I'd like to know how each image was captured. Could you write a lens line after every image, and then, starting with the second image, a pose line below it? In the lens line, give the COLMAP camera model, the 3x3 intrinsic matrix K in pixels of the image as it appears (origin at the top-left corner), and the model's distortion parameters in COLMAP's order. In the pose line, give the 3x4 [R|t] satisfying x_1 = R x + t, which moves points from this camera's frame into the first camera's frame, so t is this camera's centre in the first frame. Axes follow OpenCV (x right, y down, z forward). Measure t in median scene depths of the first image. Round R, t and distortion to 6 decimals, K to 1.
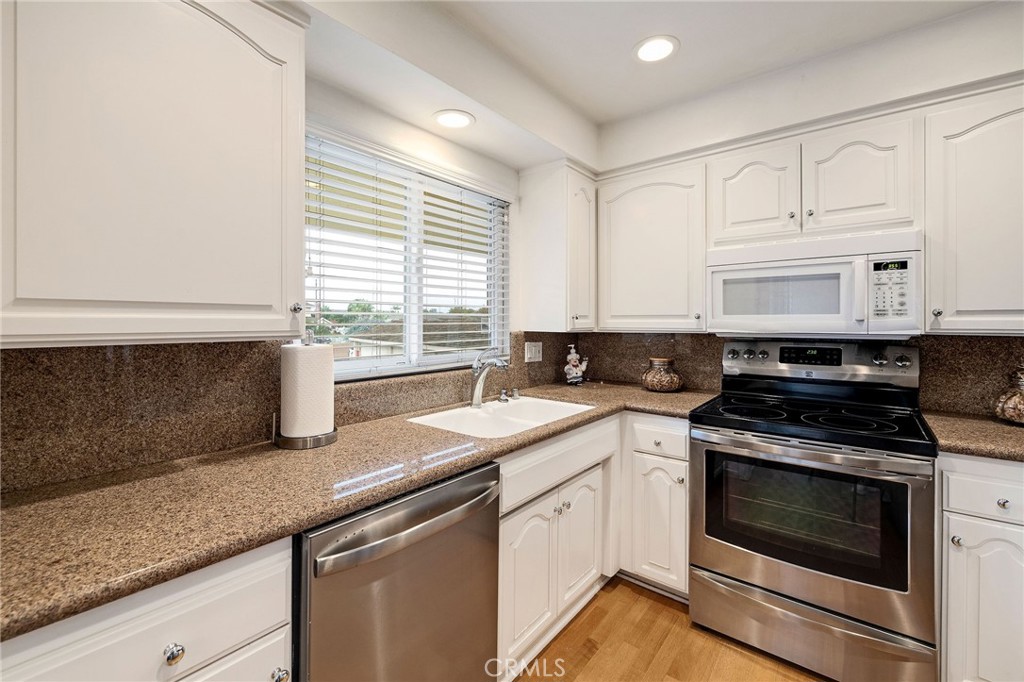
lens RADIAL K [[441.2, 0, 493.8], [0, 441.2, 327.7], [0, 0, 1]] dist [-0.000380, -0.000104]
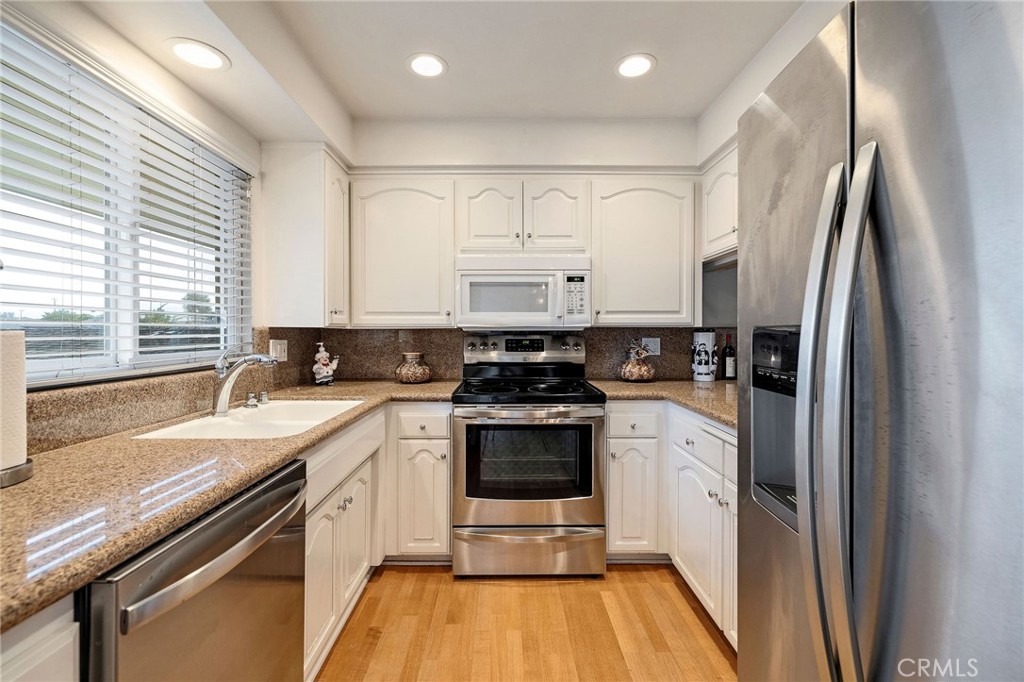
lens RADIAL K [[445.0, 0, 512.0], [0, 445.0, 341.0], [0, 0, 1]] dist [-0.000823, -0.000063]
pose [[0.761079, -0.012182, 0.648545, -0.172075], [0.006705, 0.999918, 0.010914, 0.036992], [-0.648625, -0.003958, 0.761098, 0.017035]]
